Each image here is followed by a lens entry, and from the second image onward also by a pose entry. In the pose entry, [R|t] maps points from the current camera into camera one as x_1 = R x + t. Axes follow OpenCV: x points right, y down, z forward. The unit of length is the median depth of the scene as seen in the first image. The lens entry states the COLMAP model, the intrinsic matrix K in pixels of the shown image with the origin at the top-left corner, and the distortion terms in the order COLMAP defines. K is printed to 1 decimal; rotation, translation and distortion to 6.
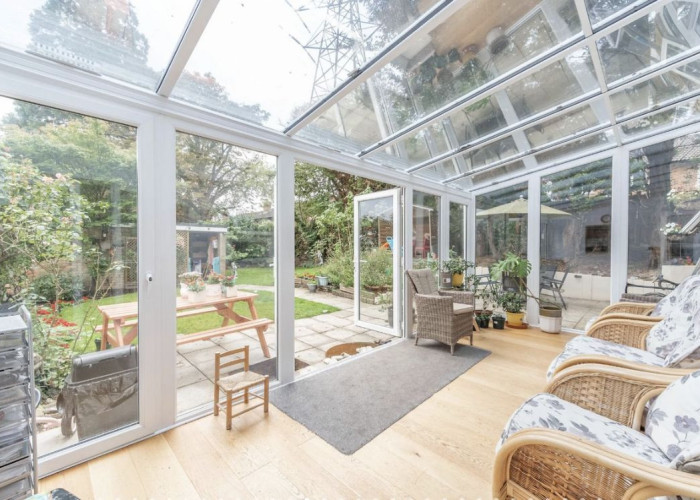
lens RADIAL K [[273.5, 0, 351.7], [0, 273.5, 247.6], [0, 0, 1]] dist [0.000444, 0.000047]
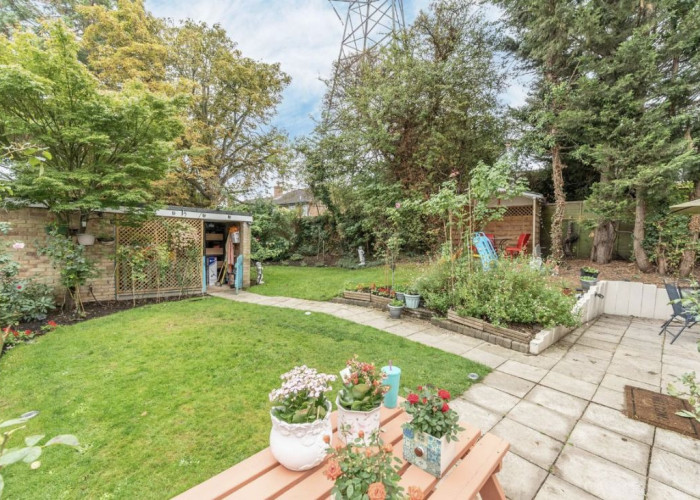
lens RADIAL K [[293.1, 0, 356.0], [0, 293.1, 251.7], [0, 0, 1]] dist [0.000939, 0.000072]
pose [[0.999548, 0.024426, -0.017554, -0.155647], [-0.023622, 0.998722, 0.044671, -0.017244], [0.018623, -0.044236, 0.998848, 0.202766]]
